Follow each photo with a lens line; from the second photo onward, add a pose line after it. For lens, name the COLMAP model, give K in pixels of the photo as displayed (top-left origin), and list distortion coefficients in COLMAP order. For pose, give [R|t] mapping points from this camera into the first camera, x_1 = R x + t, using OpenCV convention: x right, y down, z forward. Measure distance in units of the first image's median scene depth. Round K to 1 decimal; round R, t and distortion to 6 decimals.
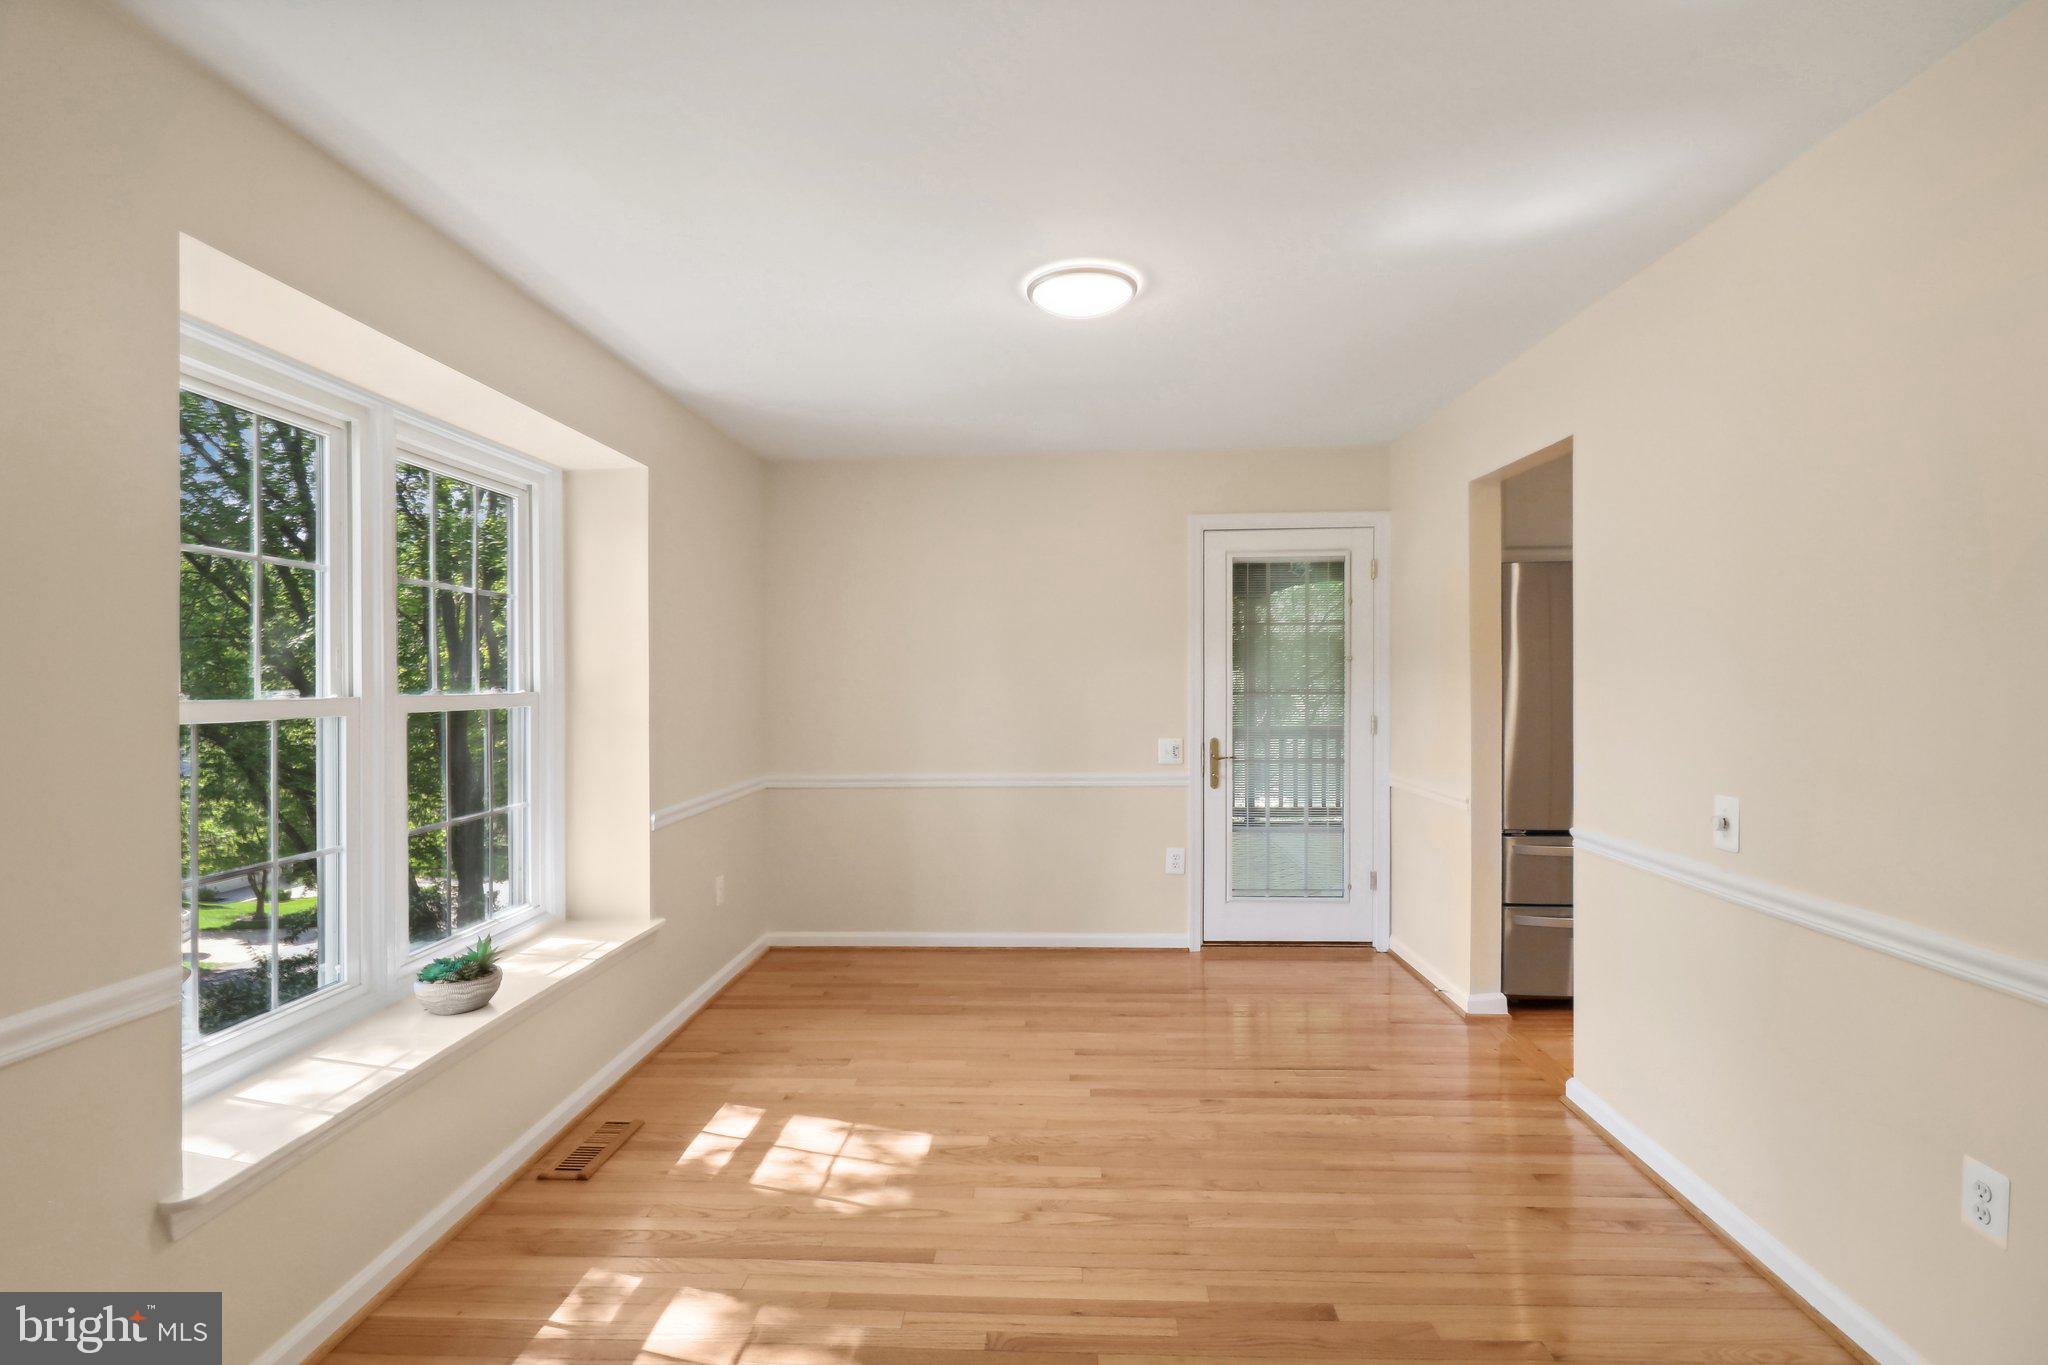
lens RADIAL K [[1004.3, 0, 985.0], [0, 1004.3, 681.3], [0, 0, 1]] dist [-0.001683, -0.001207]
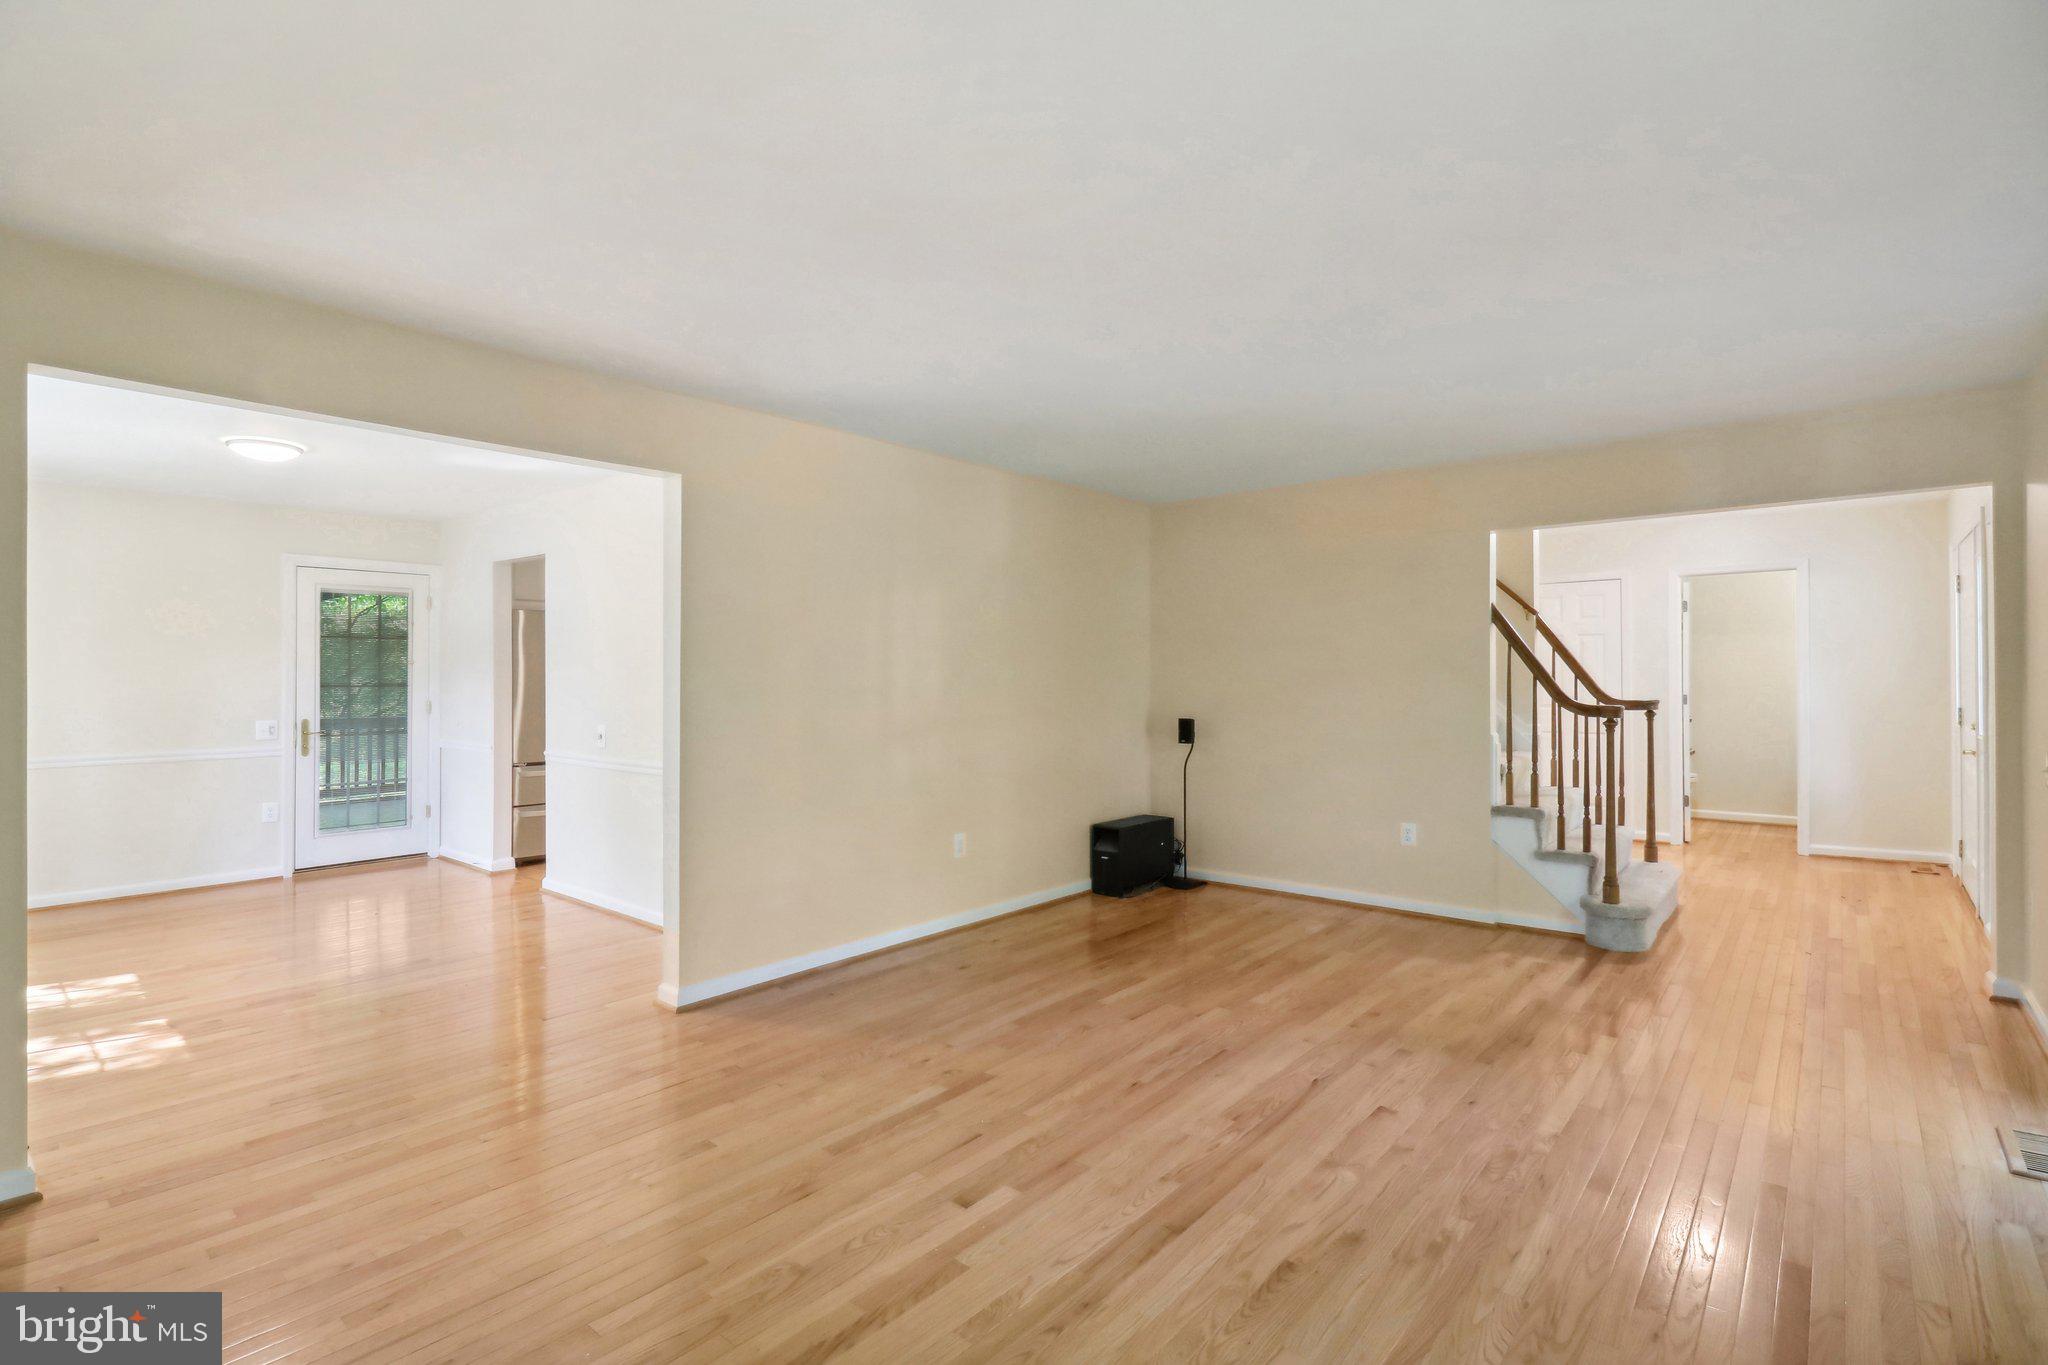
lens RADIAL K [[1004.3, 0, 1016.4], [0, 1004.3, 674.0], [0, 0, 1]] dist [-0.001683, -0.001207]
pose [[0.601160, 0.006201, 0.799105, -0.345666], [0.000431, 0.999967, -0.008084, 0.007853], [-0.799129, 0.005204, 0.601137, -0.735291]]
